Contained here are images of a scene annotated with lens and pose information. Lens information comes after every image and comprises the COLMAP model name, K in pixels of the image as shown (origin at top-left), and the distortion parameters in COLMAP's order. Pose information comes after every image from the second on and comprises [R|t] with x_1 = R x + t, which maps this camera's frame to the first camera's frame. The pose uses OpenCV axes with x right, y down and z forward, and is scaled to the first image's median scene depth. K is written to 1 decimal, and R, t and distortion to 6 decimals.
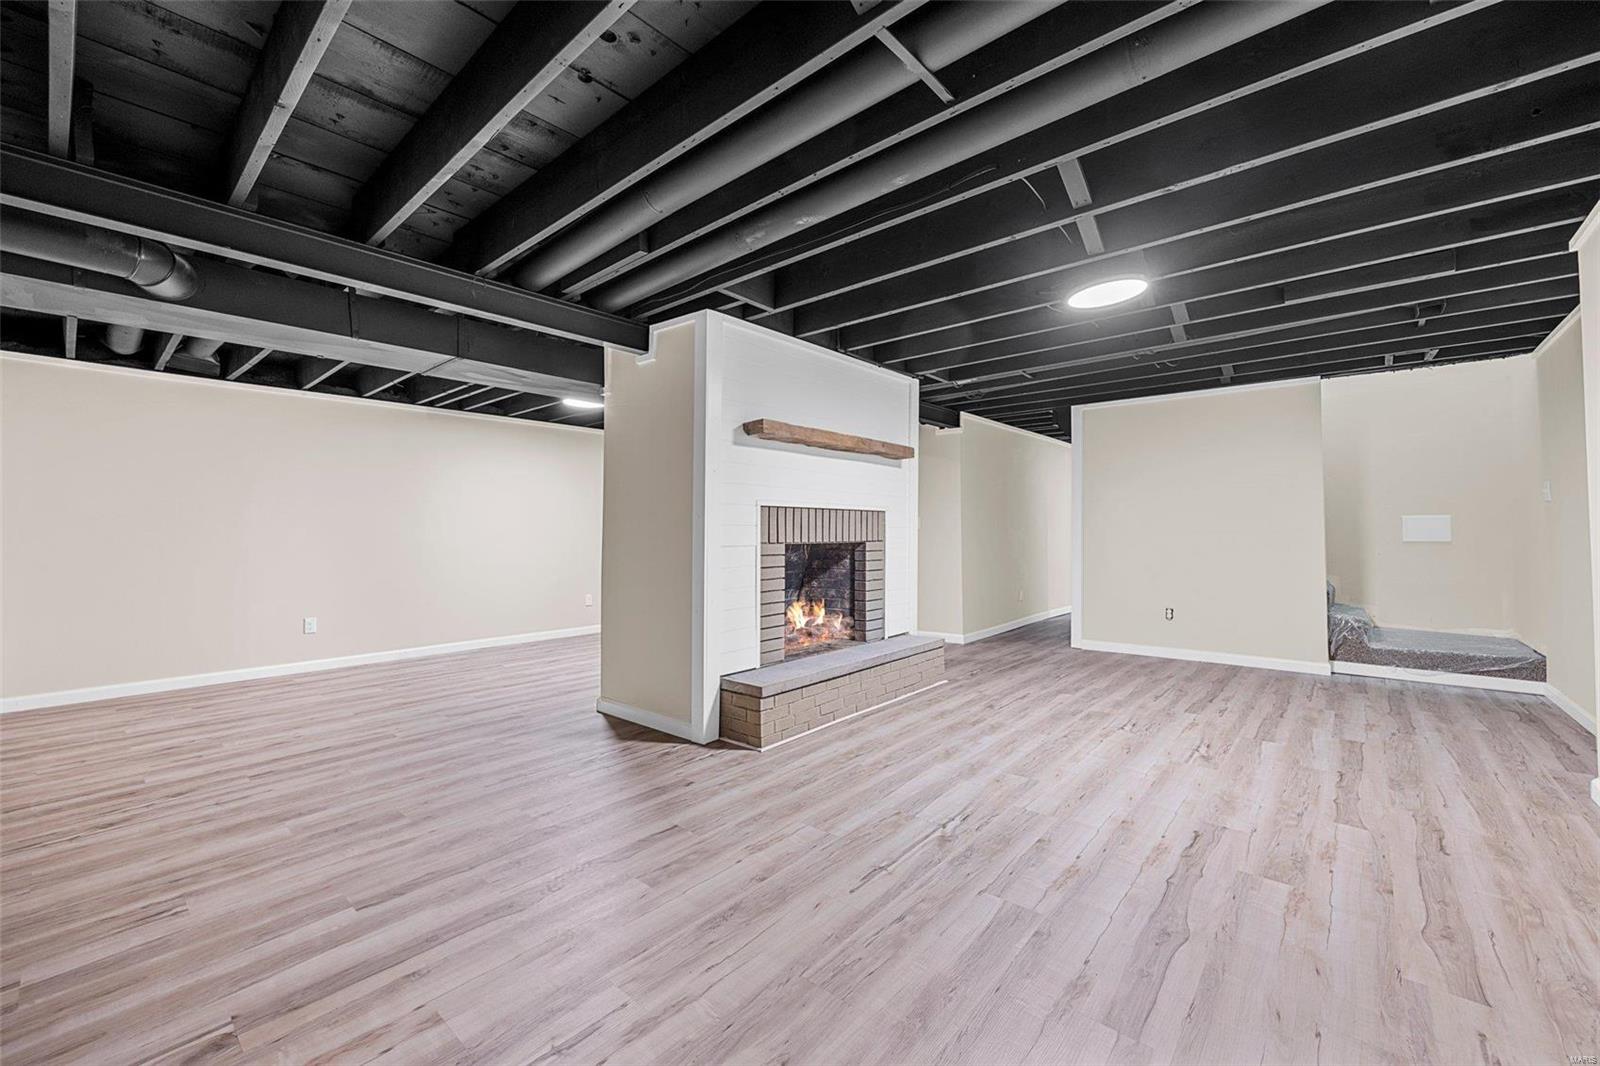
lens RADIAL K [[655.9, 0, 800.0], [0, 655.9, 533.0], [0, 0, 1]] dist [0.000633, 0.000103]
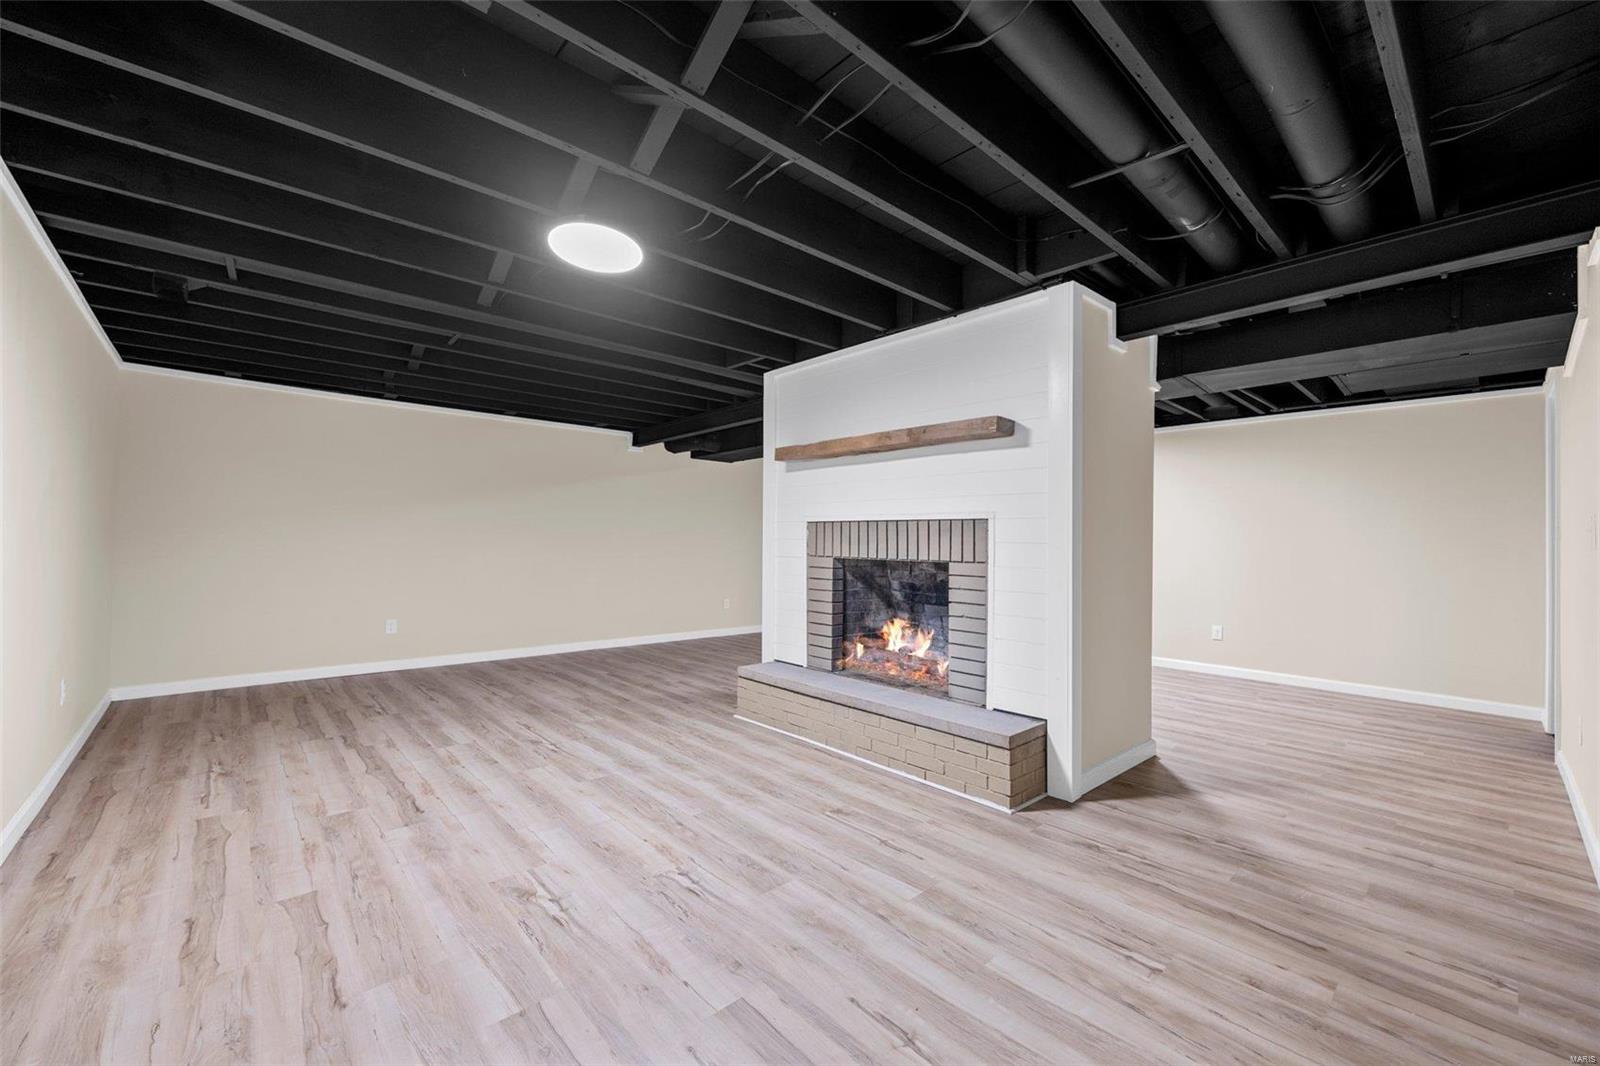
lens RADIAL K [[639.3, 0, 800.0], [0, 639.3, 533.0], [0, 0, 1]] dist [-0.002657, -0.000254]
pose [[-0.136445, -0.012546, -0.990568, 1.302934], [-0.014582, 0.999837, -0.010655, -0.013919], [0.990540, 0.012990, -0.136606, 1.450539]]
